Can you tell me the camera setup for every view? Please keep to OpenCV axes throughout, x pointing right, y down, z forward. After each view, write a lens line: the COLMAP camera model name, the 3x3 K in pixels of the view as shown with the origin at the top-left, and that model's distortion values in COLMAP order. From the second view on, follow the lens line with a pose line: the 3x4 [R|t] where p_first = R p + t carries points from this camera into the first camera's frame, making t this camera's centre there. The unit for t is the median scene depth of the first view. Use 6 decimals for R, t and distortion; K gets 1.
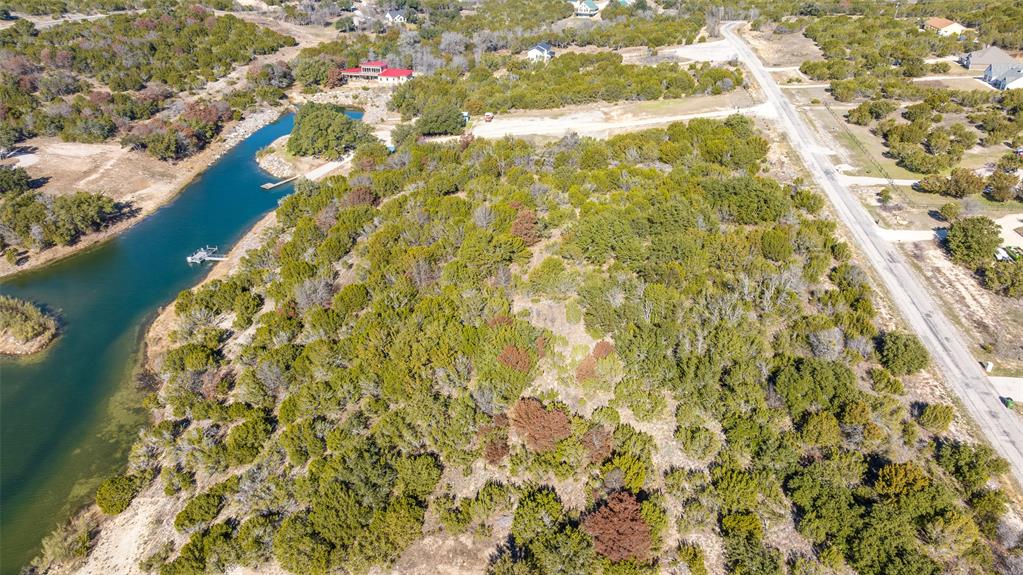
lens RADIAL K [[723.5, 0, 516.8], [0, 723.5, 291.5], [0, 0, 1]] dist [-0.034303, 0.053984]
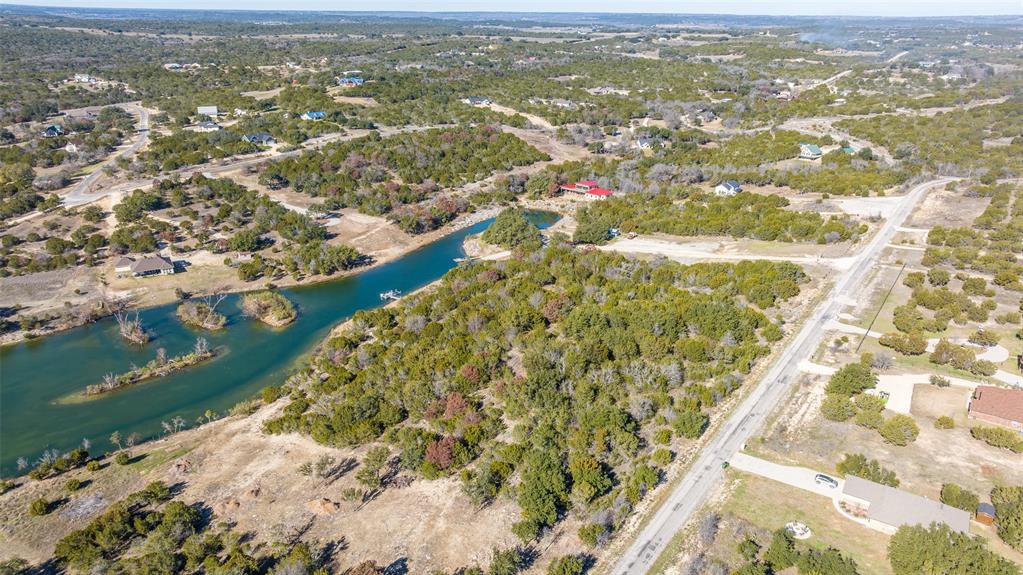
lens RADIAL K [[723.5, 0, 514.0], [0, 723.5, 290.7], [0, 0, 1]] dist [-0.034303, 0.053984]
pose [[0.891990, 0.170202, -0.418791, 0.376448], [-0.224887, 0.970716, -0.084479, 0.011459], [0.392148, 0.169535, 0.904145, -0.265158]]
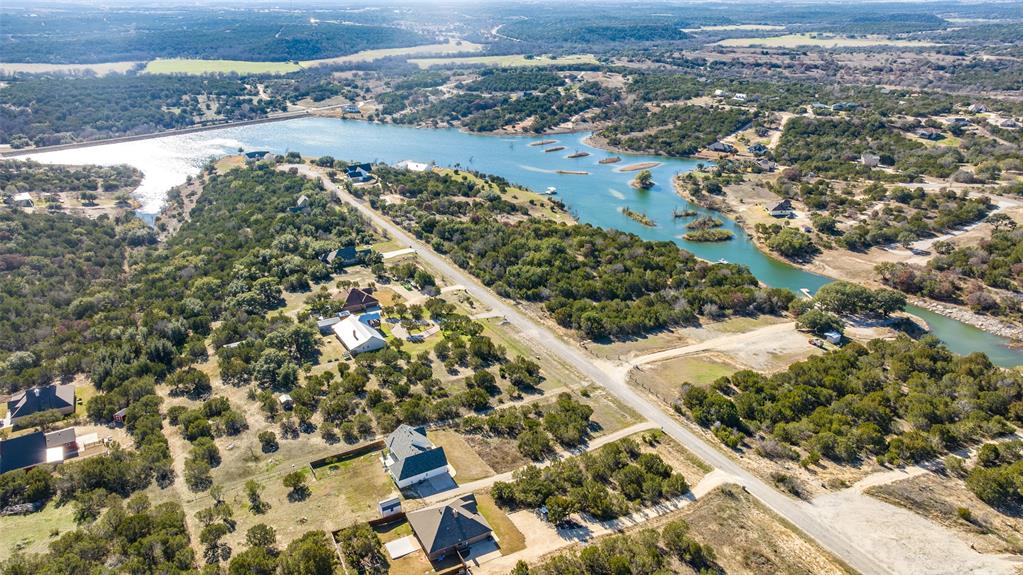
lens RADIAL K [[723.5, 0, 508.2], [0, 723.5, 295.9], [0, 0, 1]] dist [-0.034303, 0.053984]
pose [[-0.788302, 0.241452, -0.565934, 1.062730], [-0.295210, 0.658583, 0.692185, -1.035369], [0.539844, 0.712720, -0.447883, 1.354012]]
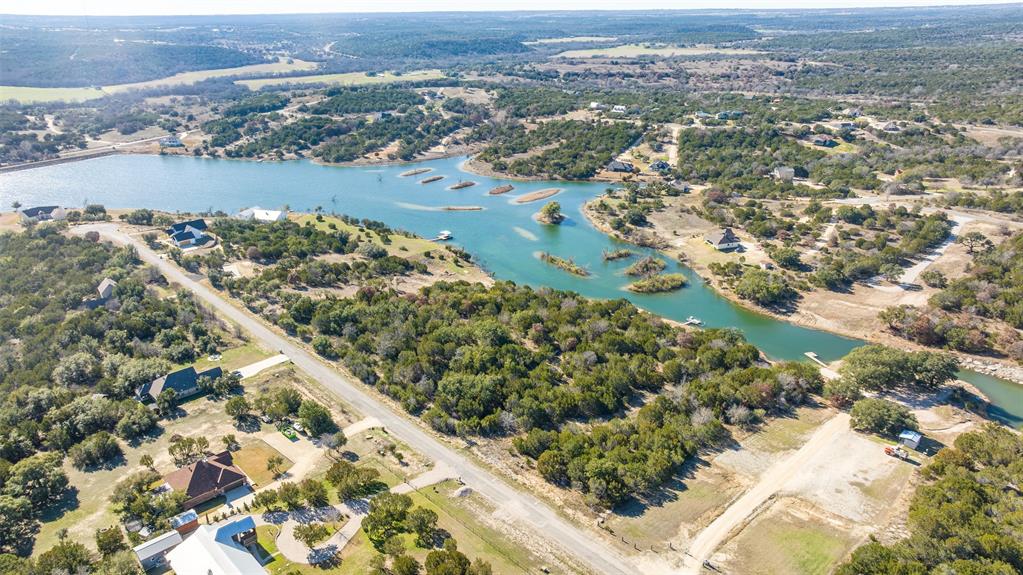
lens RADIAL K [[723.5, 0, 511.8], [0, 723.5, 290.1], [0, 0, 1]] dist [-0.034303, 0.053984]
pose [[-0.628498, 0.290027, -0.721717, 0.837048], [-0.366815, 0.707698, 0.603830, -0.779401], [0.685884, 0.644242, -0.338400, 0.984977]]
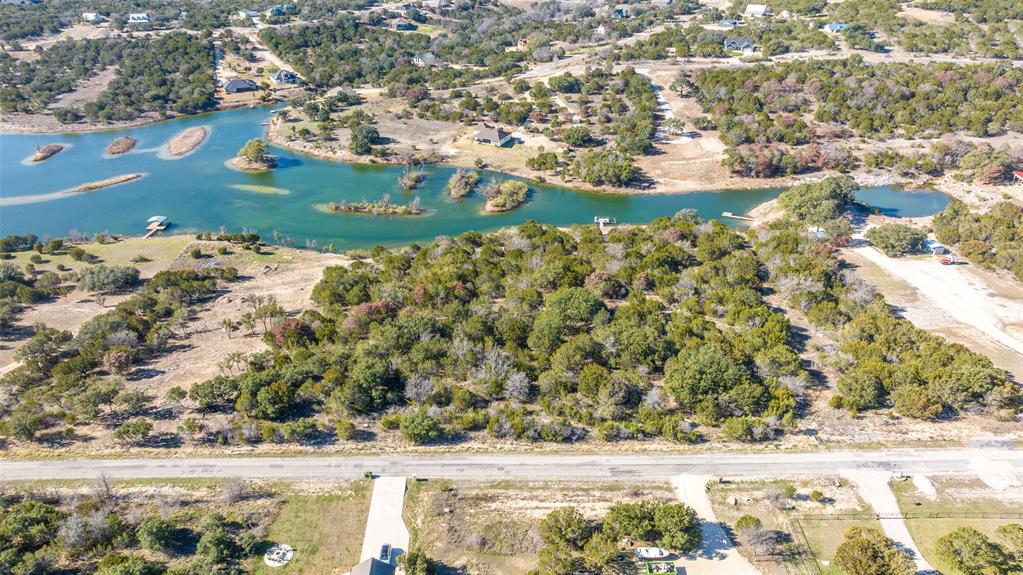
lens RADIAL K [[723.5, 0, 512.7], [0, 723.5, 291.7], [0, 0, 1]] dist [-0.034303, 0.053984]
pose [[0.141470, 0.479302, -0.866173, 0.752279], [-0.469433, 0.802821, 0.367575, -0.322423], [0.871561, 0.354609, 0.338575, 0.290263]]
